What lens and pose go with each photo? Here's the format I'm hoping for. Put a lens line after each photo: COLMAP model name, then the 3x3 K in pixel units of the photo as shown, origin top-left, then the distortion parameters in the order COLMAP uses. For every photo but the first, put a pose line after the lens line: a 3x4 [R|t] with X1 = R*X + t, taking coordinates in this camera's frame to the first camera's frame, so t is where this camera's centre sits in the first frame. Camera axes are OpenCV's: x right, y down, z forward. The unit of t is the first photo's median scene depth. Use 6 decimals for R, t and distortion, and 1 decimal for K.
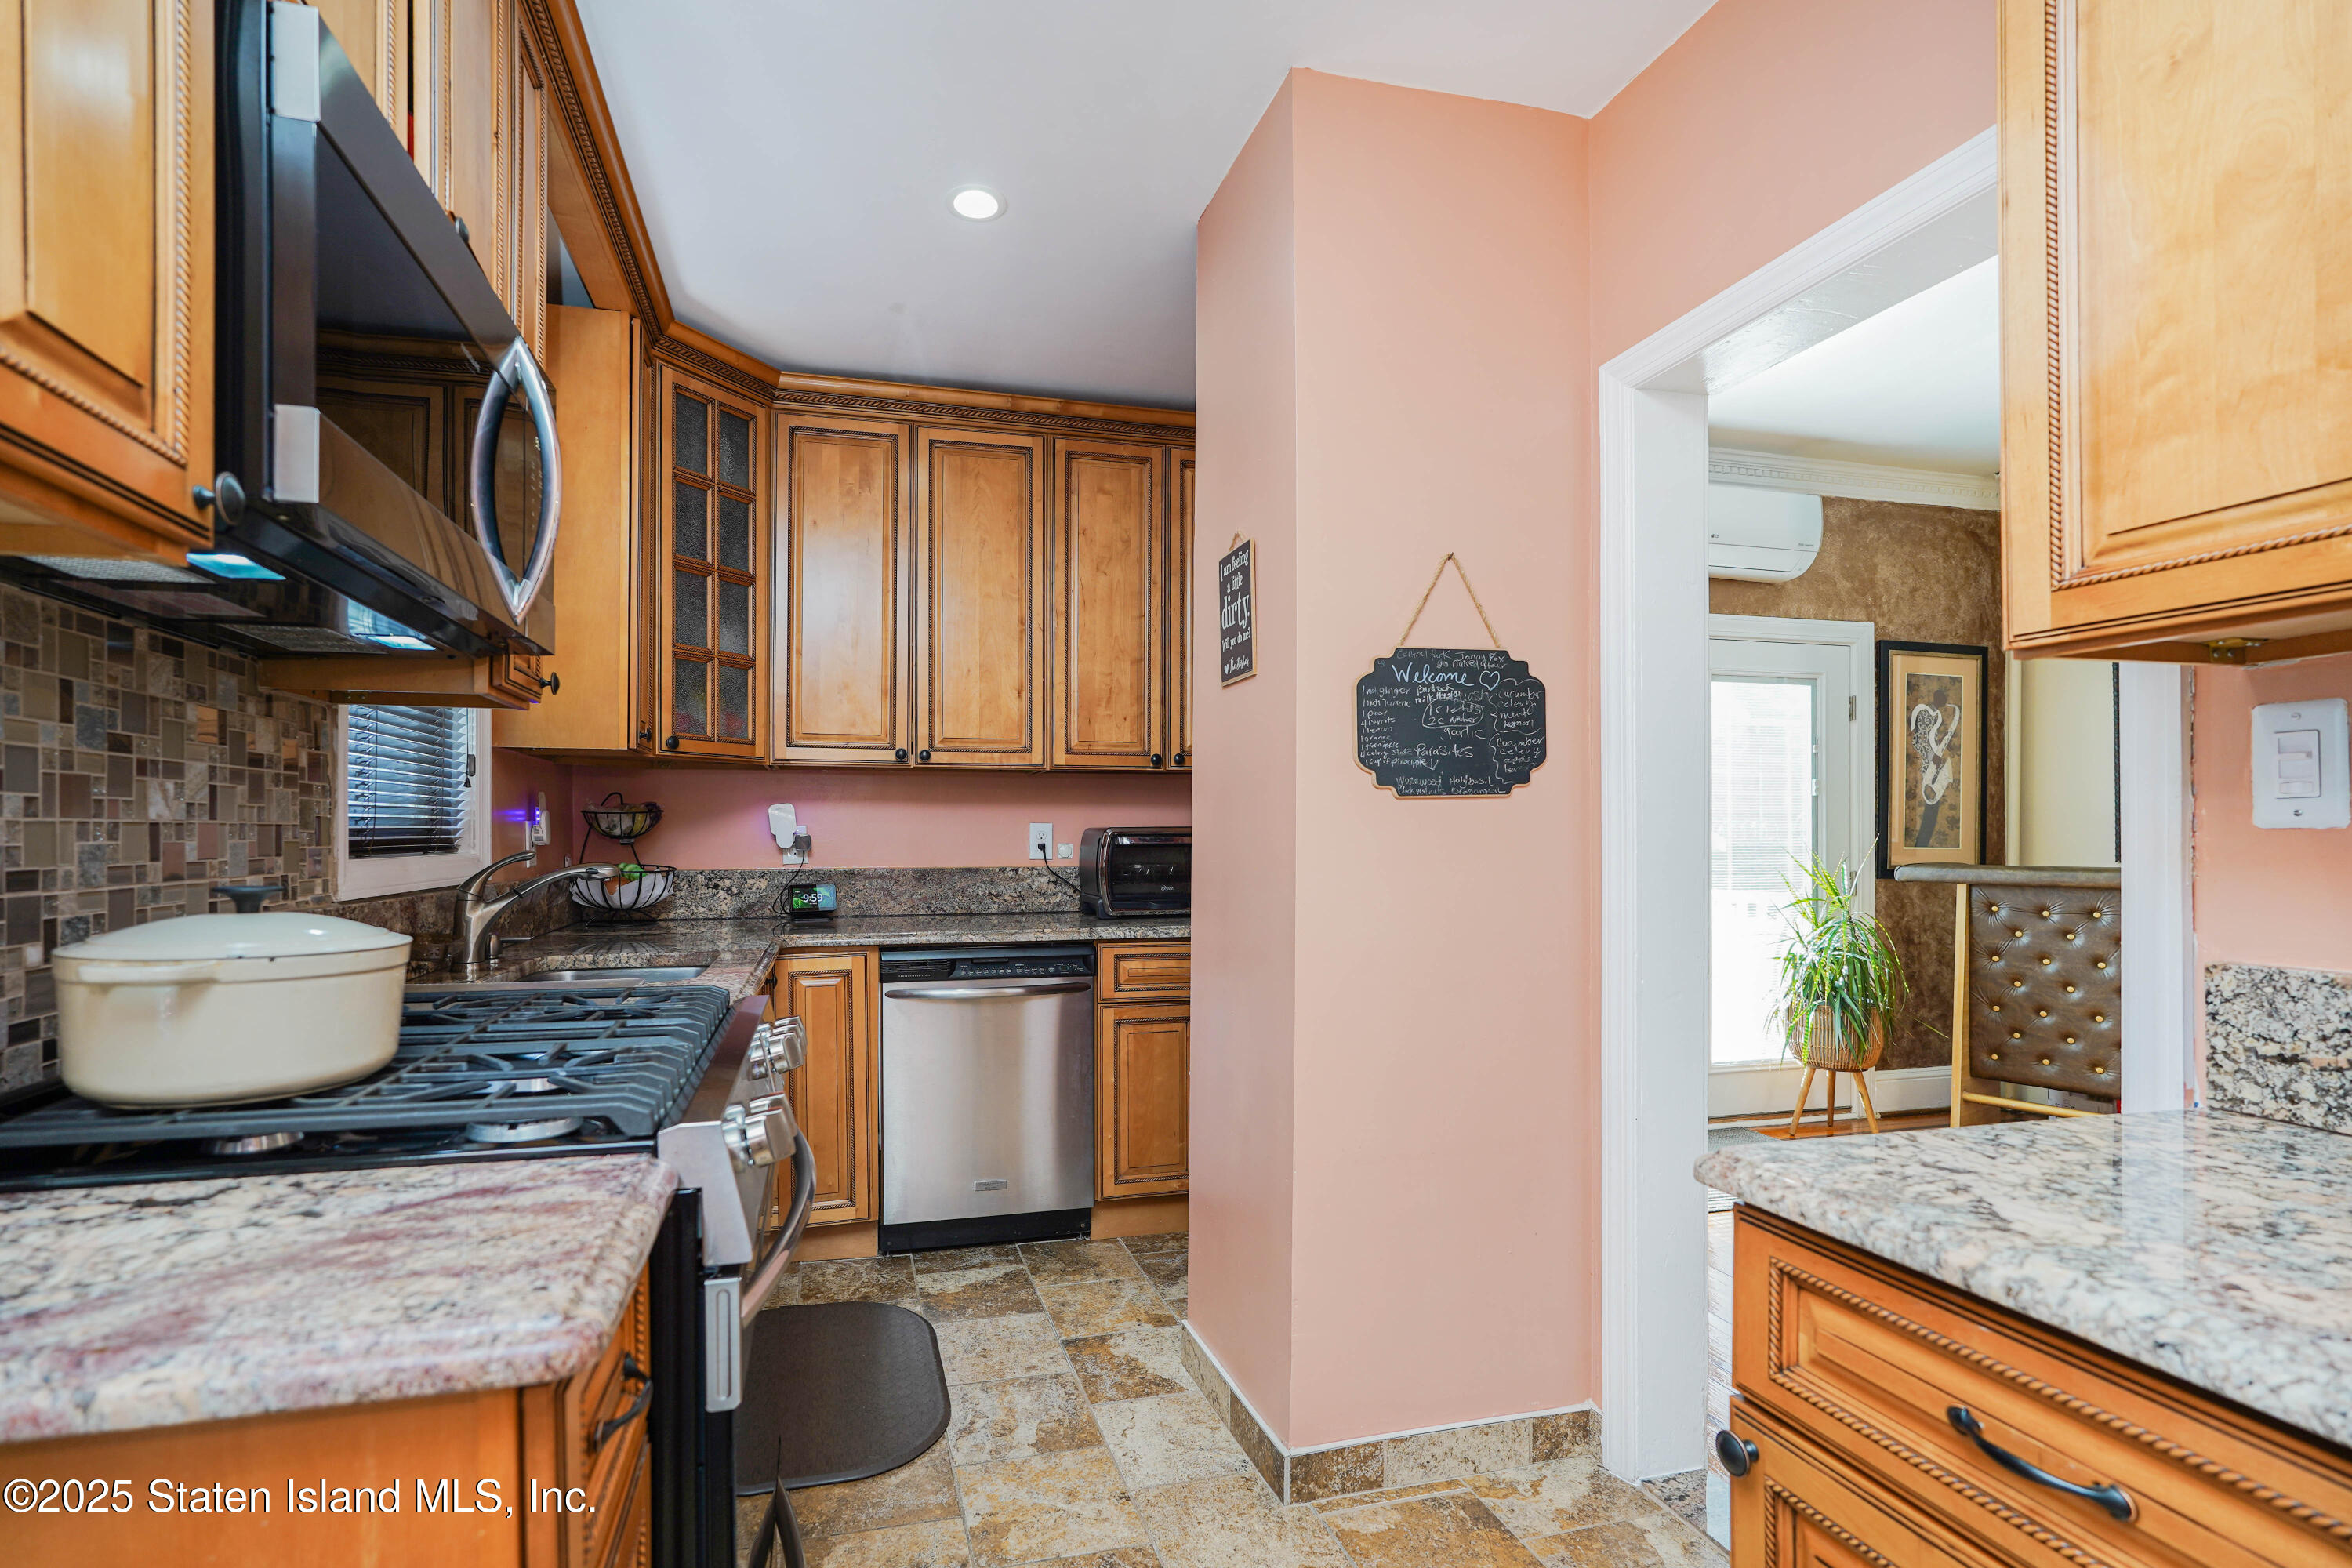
lens RADIAL K [[1042.9, 0, 1066.7], [0, 1042.9, 830.4], [0, 0, 1]] dist [-0.008672, 0.002400]
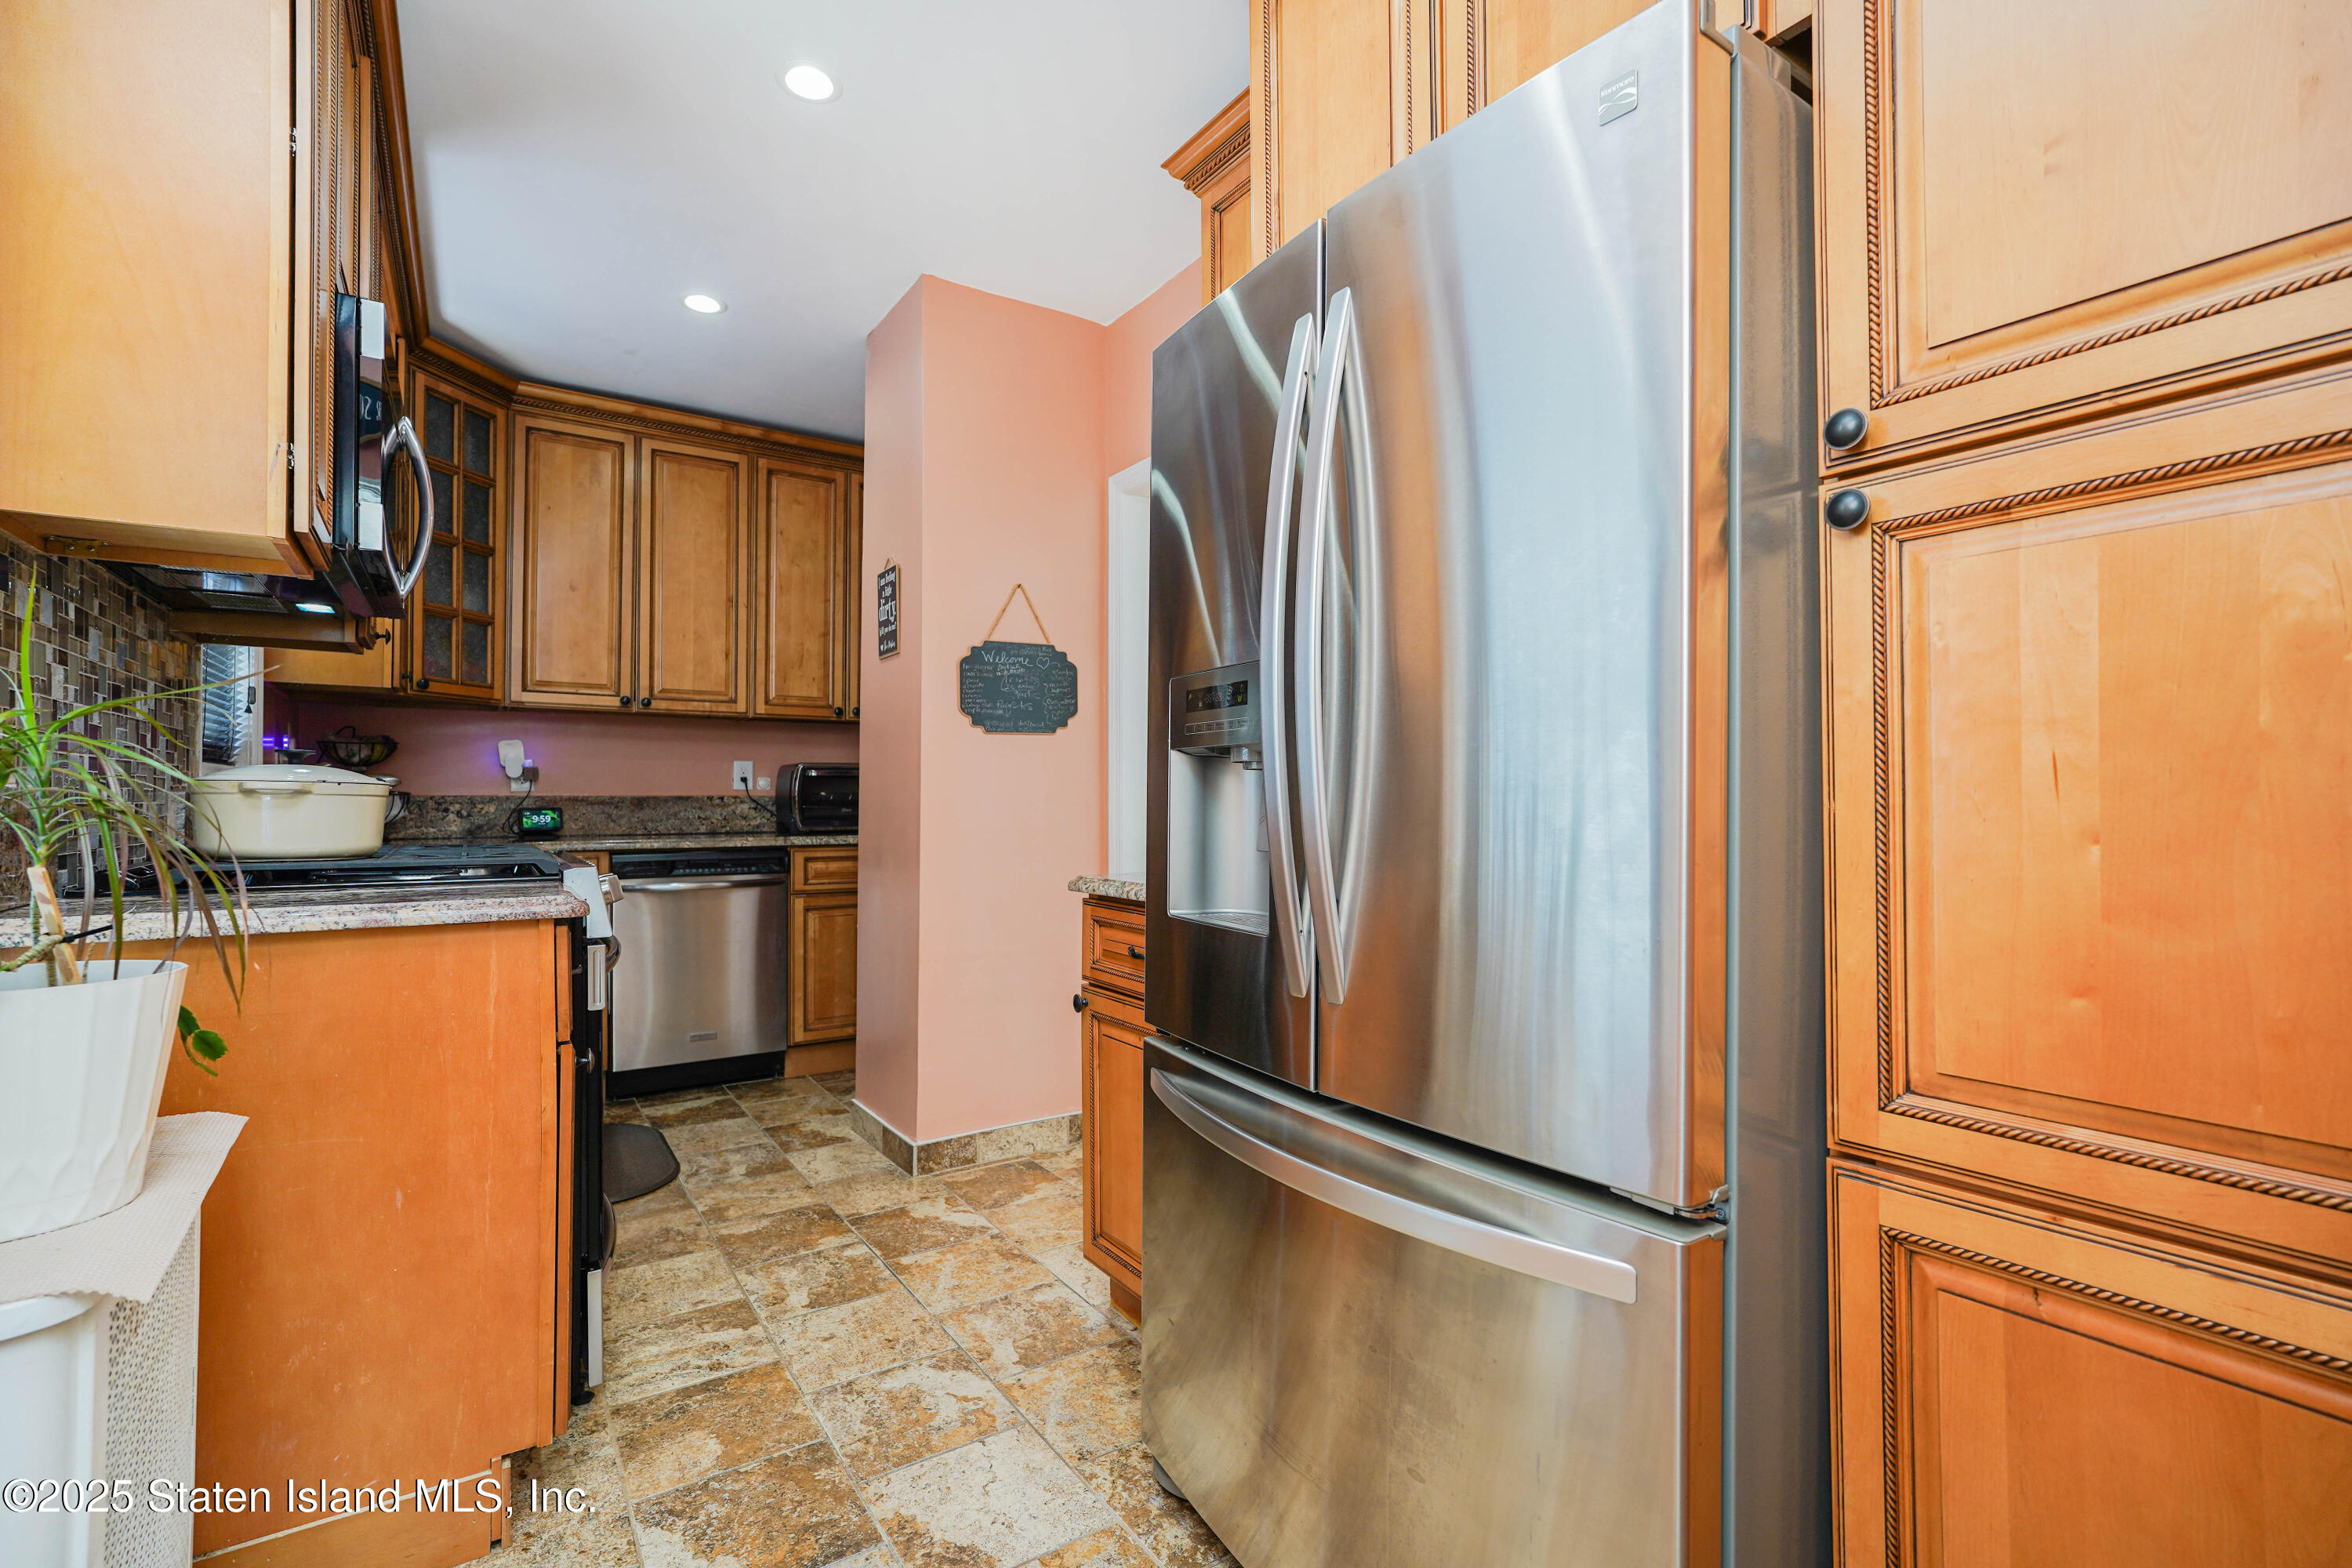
lens RADIAL K [[1042.9, 0, 1119.0], [0, 1042.9, 789.4], [0, 0, 1]] dist [-0.008672, 0.002400]
pose [[0.944057, 0.005355, 0.329738, -0.013201], [-0.002288, 0.999950, -0.009691, 0.045337], [-0.329773, 0.008394, 0.944023, -0.379476]]
